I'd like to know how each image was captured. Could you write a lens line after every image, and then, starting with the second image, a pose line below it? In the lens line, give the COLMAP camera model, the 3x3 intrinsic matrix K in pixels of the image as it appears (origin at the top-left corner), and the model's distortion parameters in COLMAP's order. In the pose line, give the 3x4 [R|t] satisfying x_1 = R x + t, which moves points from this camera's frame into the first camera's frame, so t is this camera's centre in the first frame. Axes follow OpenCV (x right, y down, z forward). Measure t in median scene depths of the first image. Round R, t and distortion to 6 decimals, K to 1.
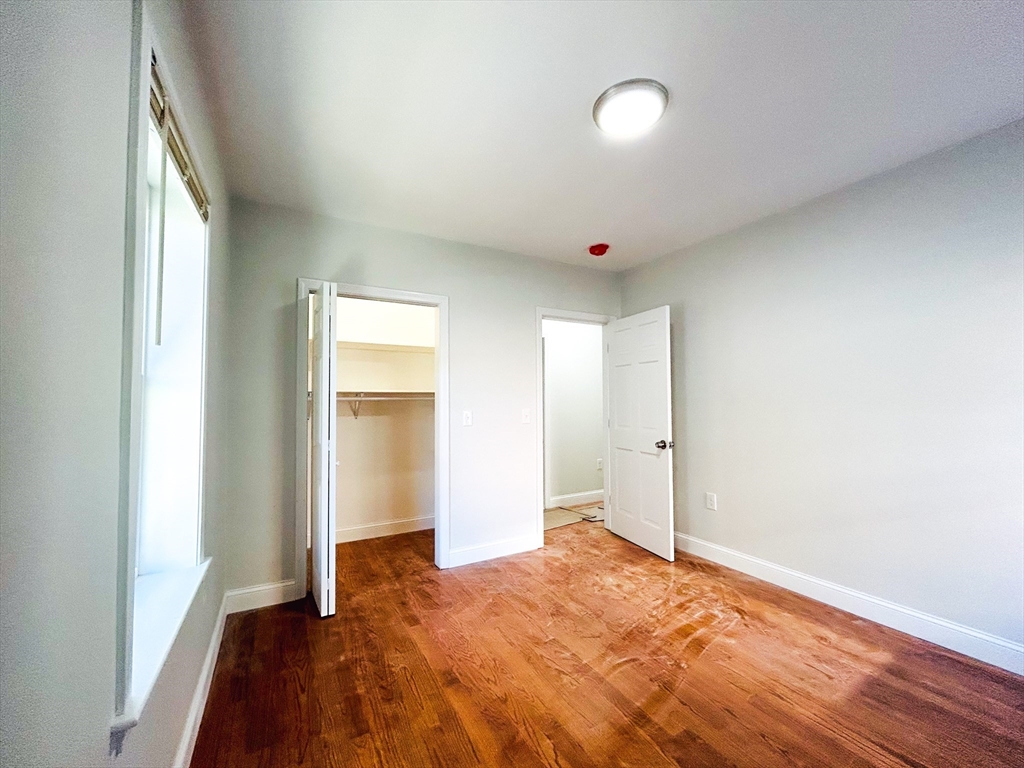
lens RADIAL K [[420.6, 0, 512.0], [0, 420.6, 384.0], [0, 0, 1]] dist [0.001550, 0.000093]
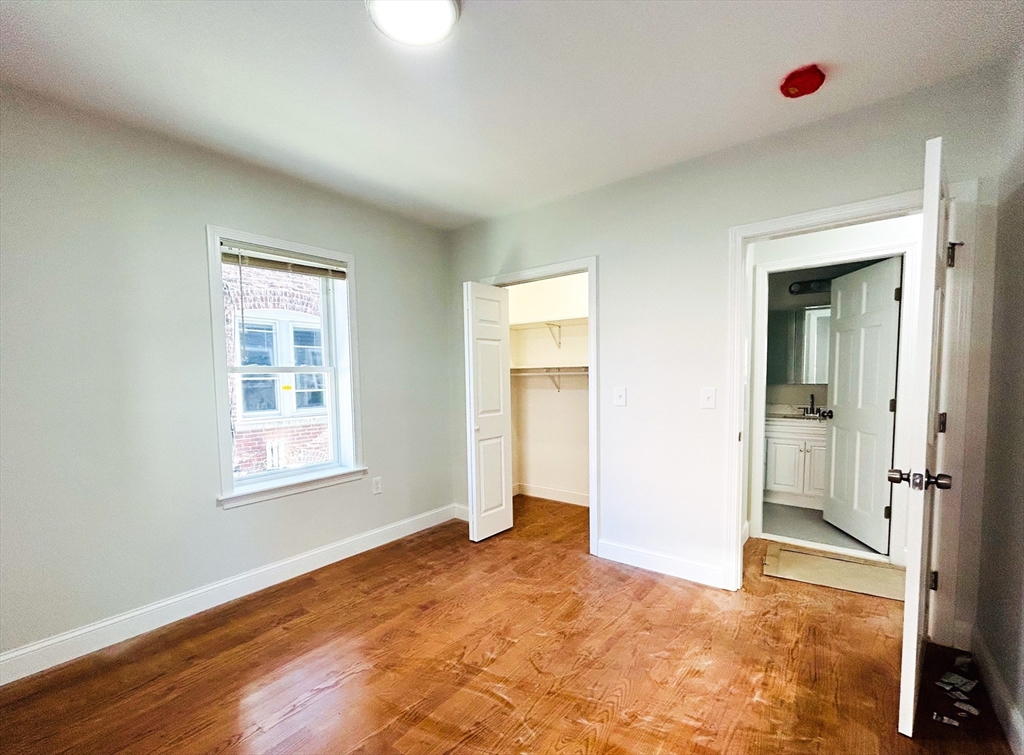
lens RADIAL K [[466.9, 0, 509.4], [0, 466.9, 401.4], [0, 0, 1]] dist [-0.000952, 0.000148]
pose [[0.346530, 0.056944, -0.936309, 0.782367], [0.056370, 0.995088, 0.081382, 0.002994], [0.936344, -0.080980, 0.341618, 0.531392]]
